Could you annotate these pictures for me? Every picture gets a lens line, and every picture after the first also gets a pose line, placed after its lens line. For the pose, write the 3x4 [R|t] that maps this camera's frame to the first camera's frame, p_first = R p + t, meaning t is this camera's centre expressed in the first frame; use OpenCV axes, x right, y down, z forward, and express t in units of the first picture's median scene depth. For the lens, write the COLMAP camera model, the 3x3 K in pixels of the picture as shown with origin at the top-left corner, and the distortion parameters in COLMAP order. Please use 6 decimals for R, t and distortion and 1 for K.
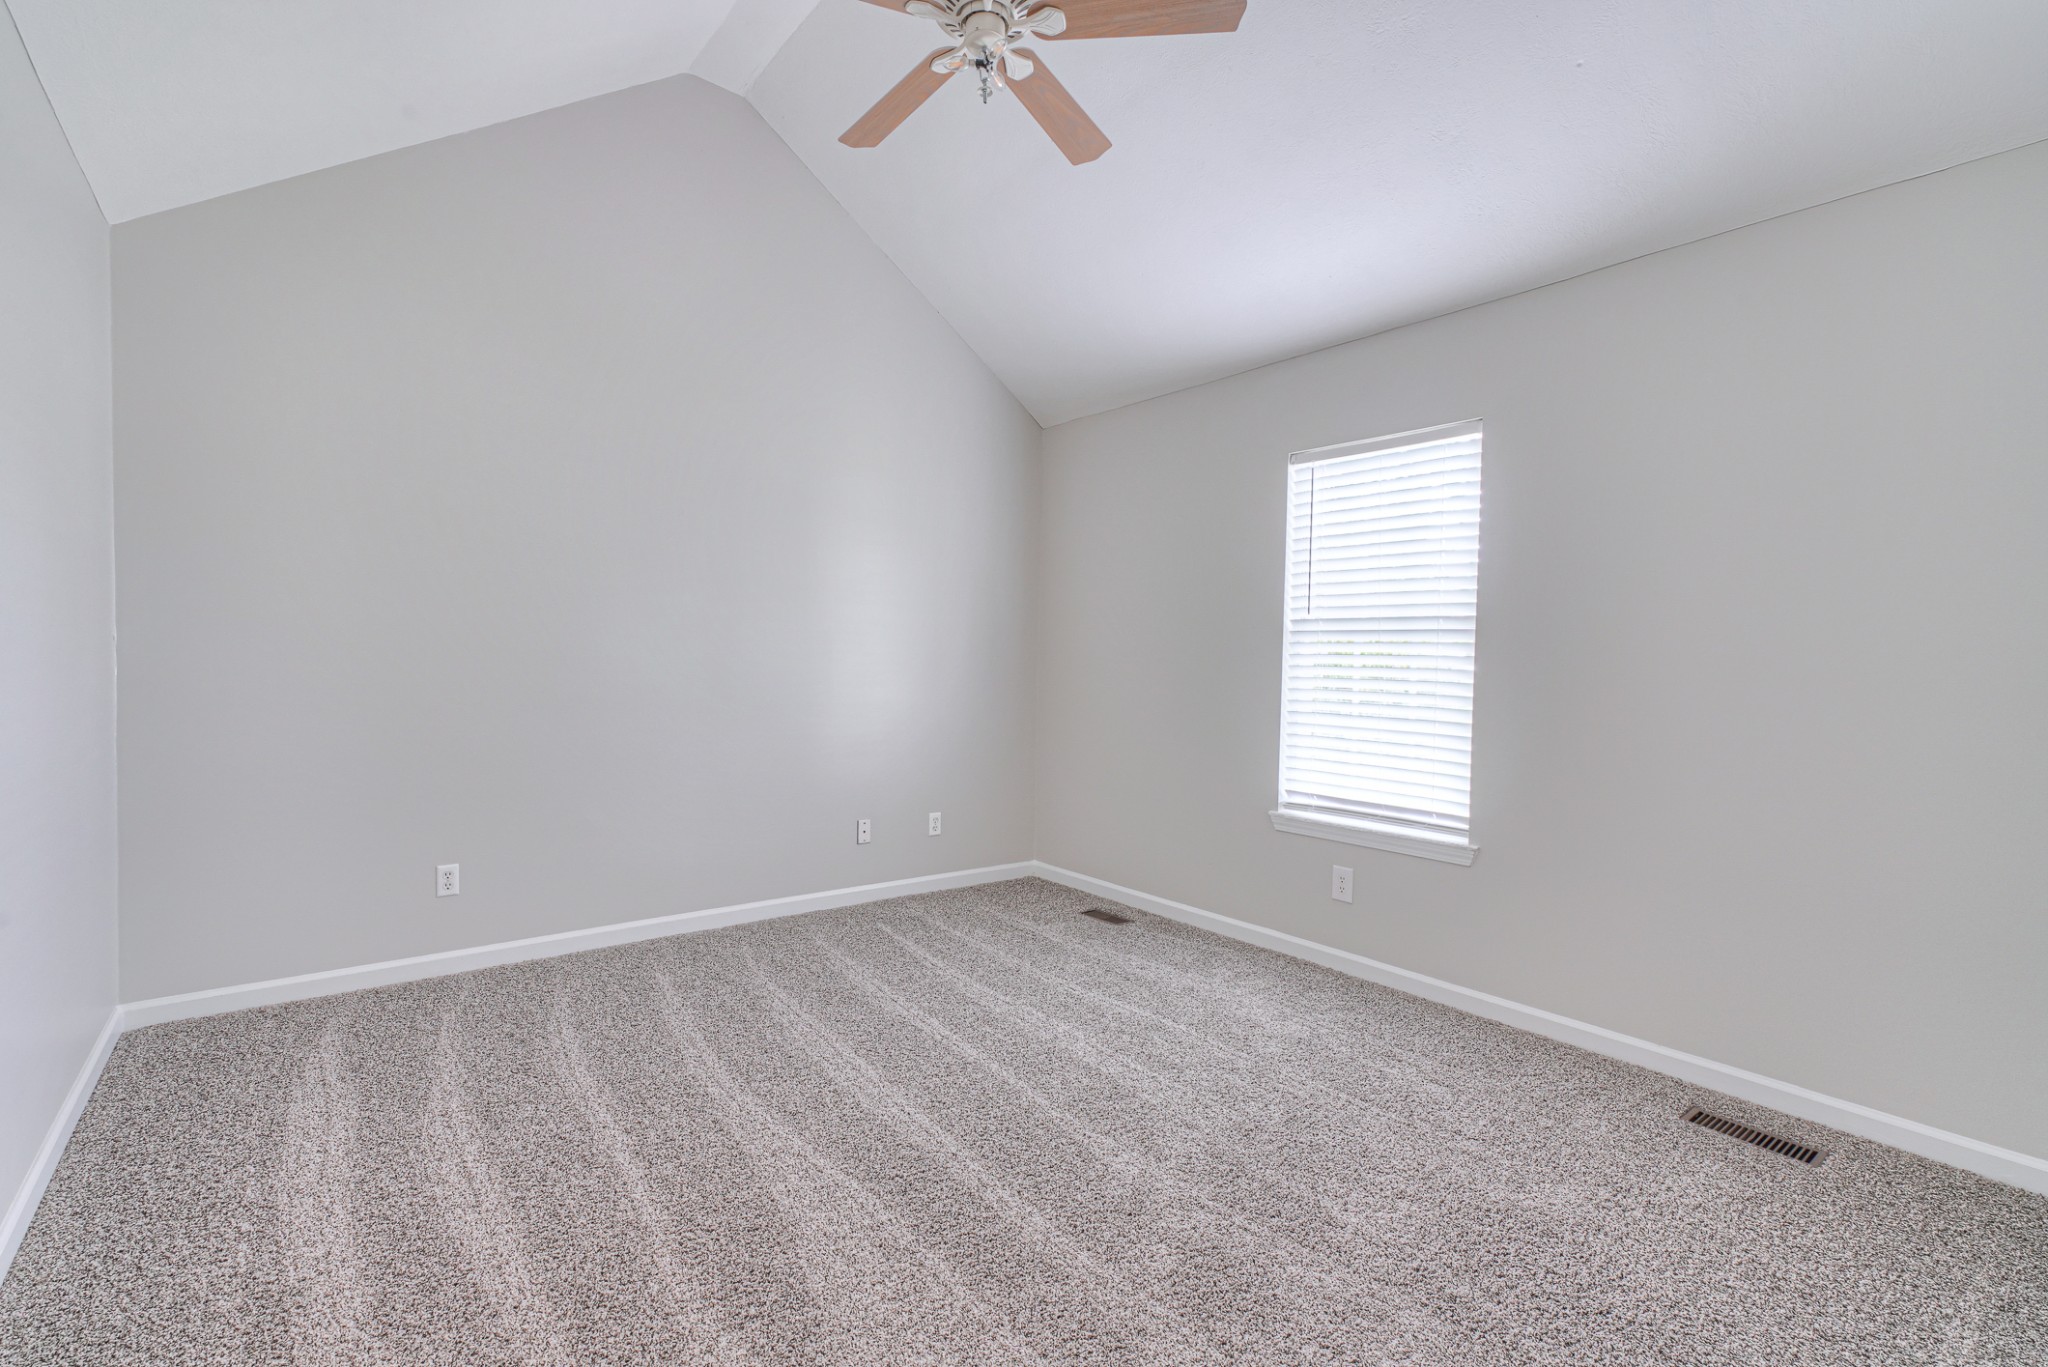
lens RADIAL K [[973.4, 0, 1023.6], [0, 973.4, 678.5], [0, 0, 1]] dist [0.024786, 0.000107]
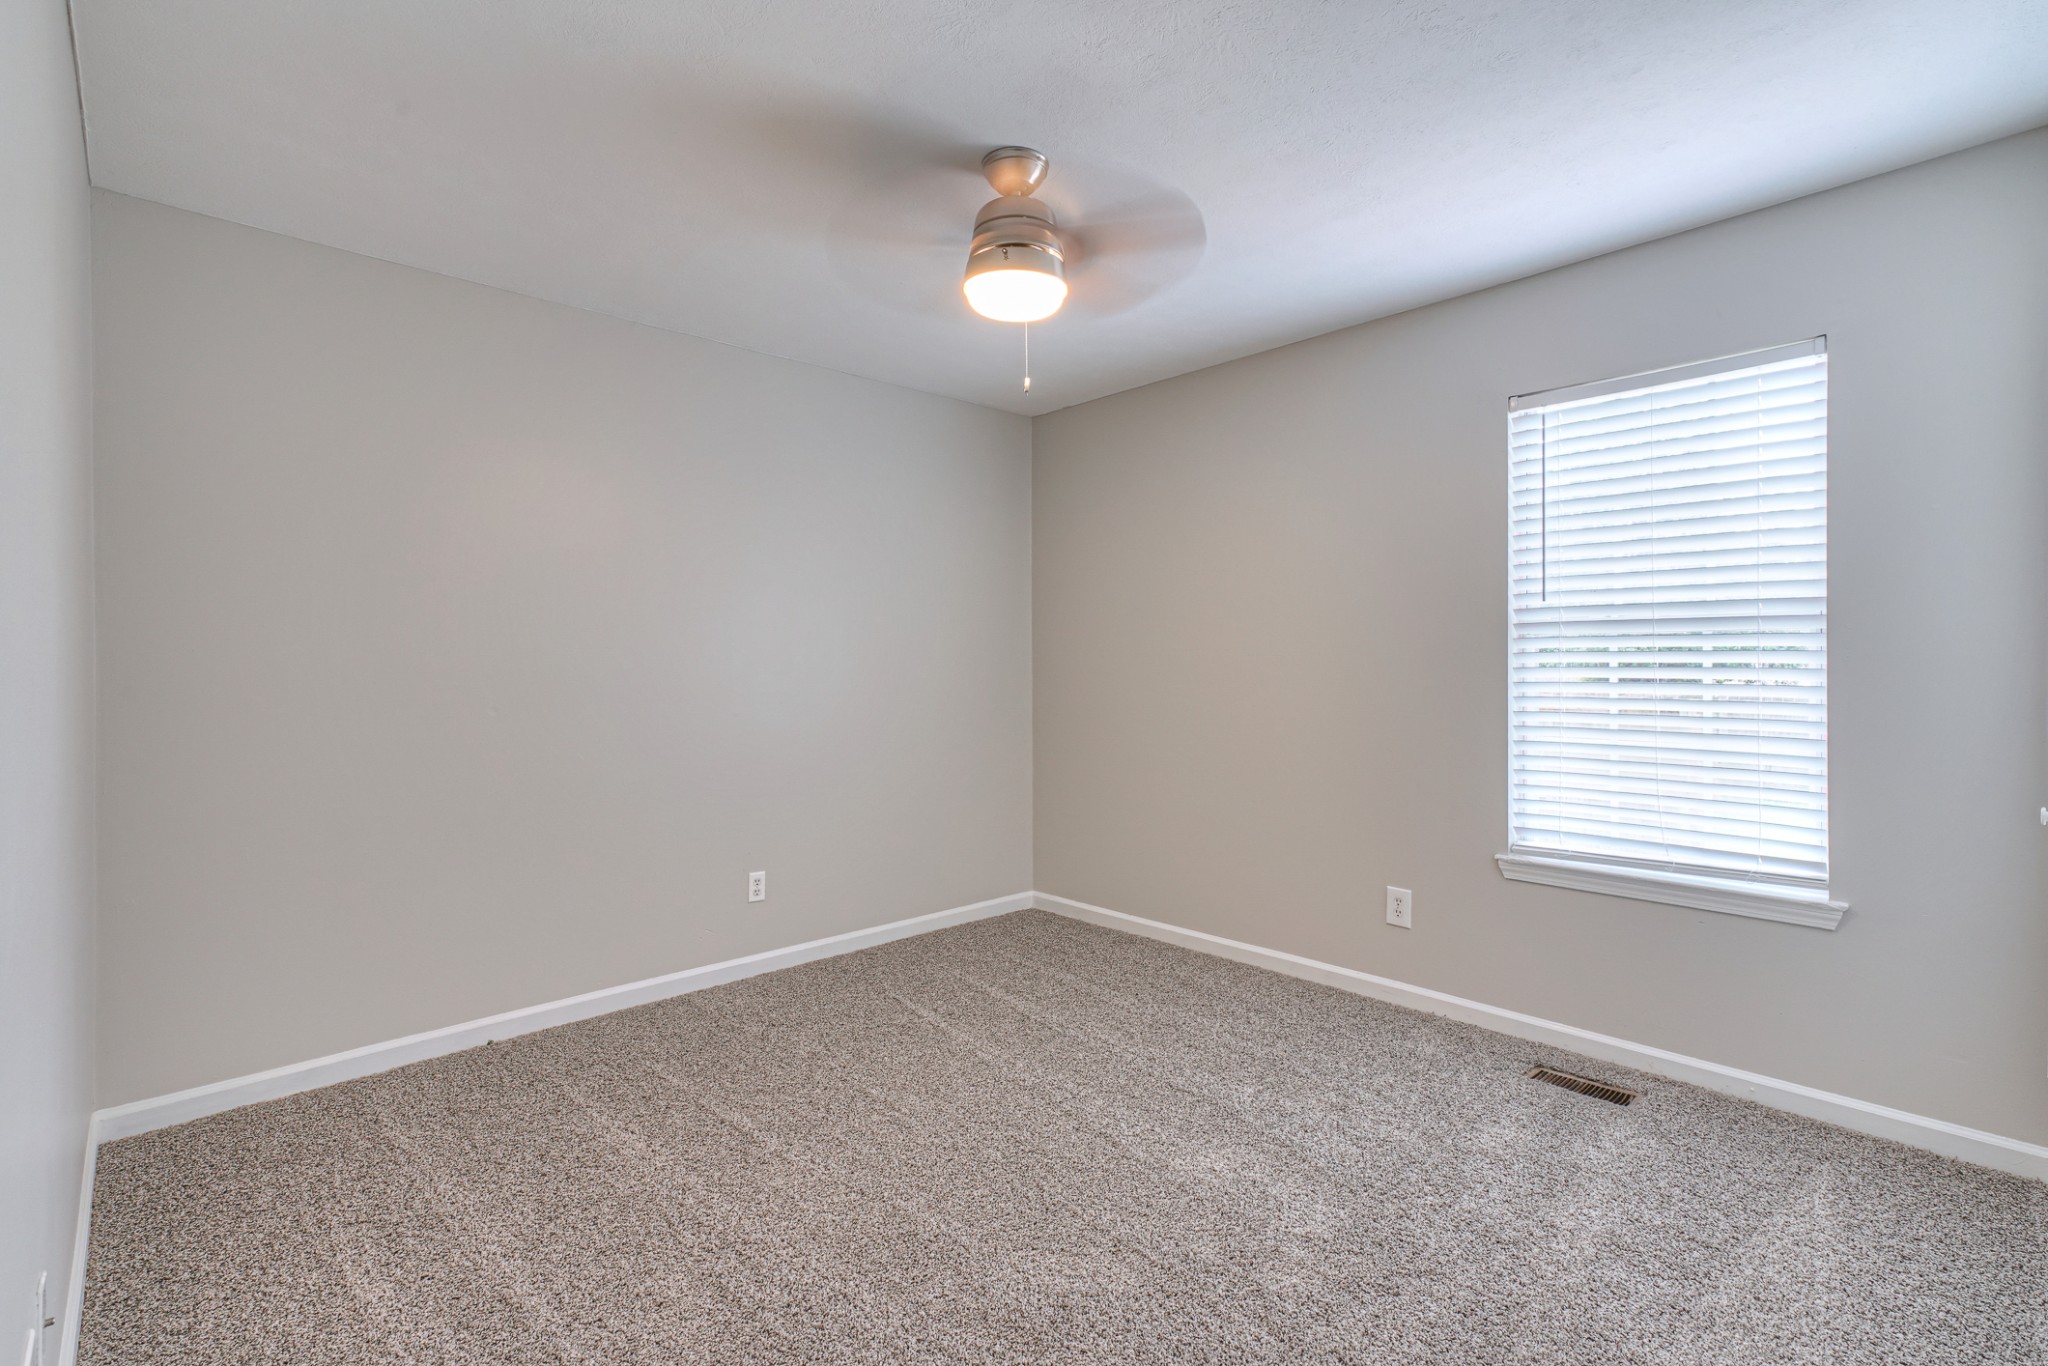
lens RADIAL K [[973.4, 0, 1008.7], [0, 973.4, 669.0], [0, 0, 1]] dist [0.024786, 0.000107]
pose [[0.996824, -0.024544, 0.075760, -0.199113], [0.025769, 0.999552, -0.015227, -0.010917], [-0.075352, 0.017131, 0.997010, 0.254441]]
